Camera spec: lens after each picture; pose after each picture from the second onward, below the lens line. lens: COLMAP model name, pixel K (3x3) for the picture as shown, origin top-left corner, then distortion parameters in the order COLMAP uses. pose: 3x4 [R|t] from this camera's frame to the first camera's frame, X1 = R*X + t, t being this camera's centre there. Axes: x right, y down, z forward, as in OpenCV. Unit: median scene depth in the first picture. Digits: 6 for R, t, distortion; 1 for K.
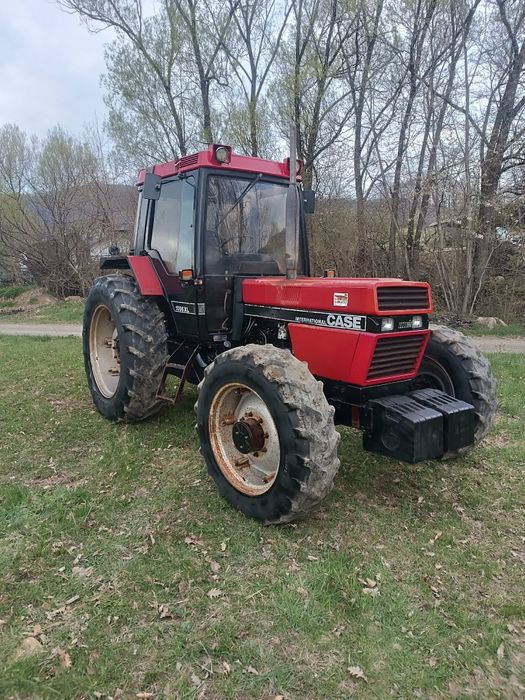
lens RADIAL K [[517.8, 0, 264.5], [0, 517.8, 334.1], [0, 0, 1]] dist [0.040835, -0.003418]
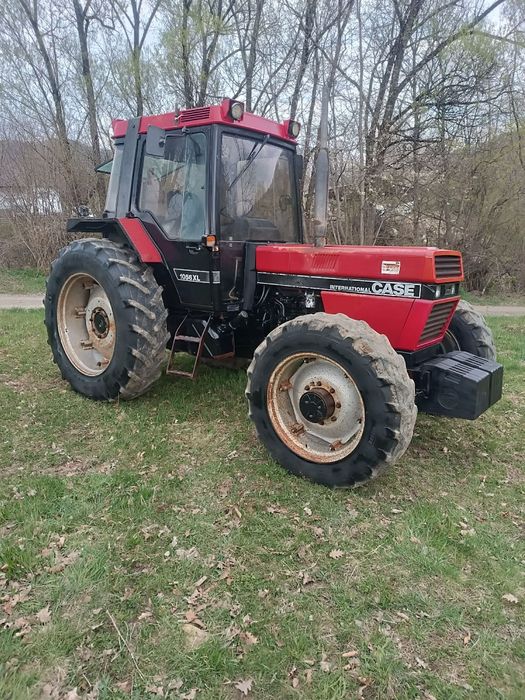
lens RADIAL K [[513.4, 0, 265.7], [0, 513.4, 349.1], [0, 0, 1]] dist [0.024768, -0.002309]
pose [[0.962173, -0.039557, 0.269551, -0.356401], [0.014890, 0.995559, 0.092951, -0.004119], [-0.272031, -0.085421, 0.958490, 0.069888]]
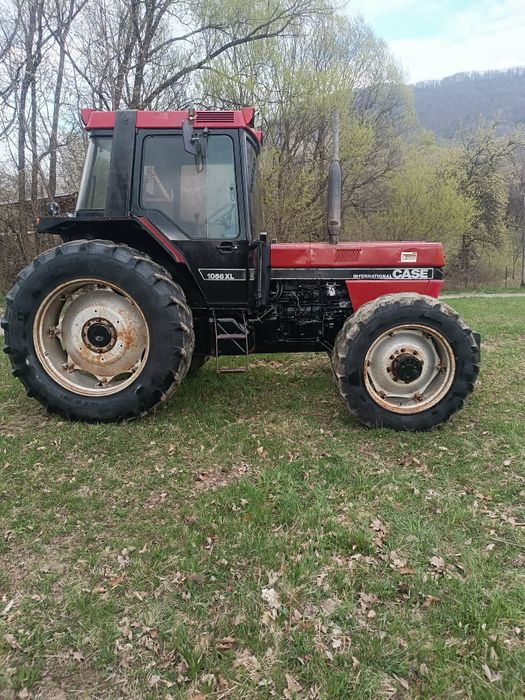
lens RADIAL K [[511.2, 0, 262.5], [0, 511.2, 350.0], [0, 0, 1]] dist [0.014396, -0.002084]
pose [[0.642424, -0.145655, 0.752381, -1.053398], [0.100048, 0.989310, 0.106096, -0.008080], [-0.759791, 0.007115, 0.650128, 0.417018]]
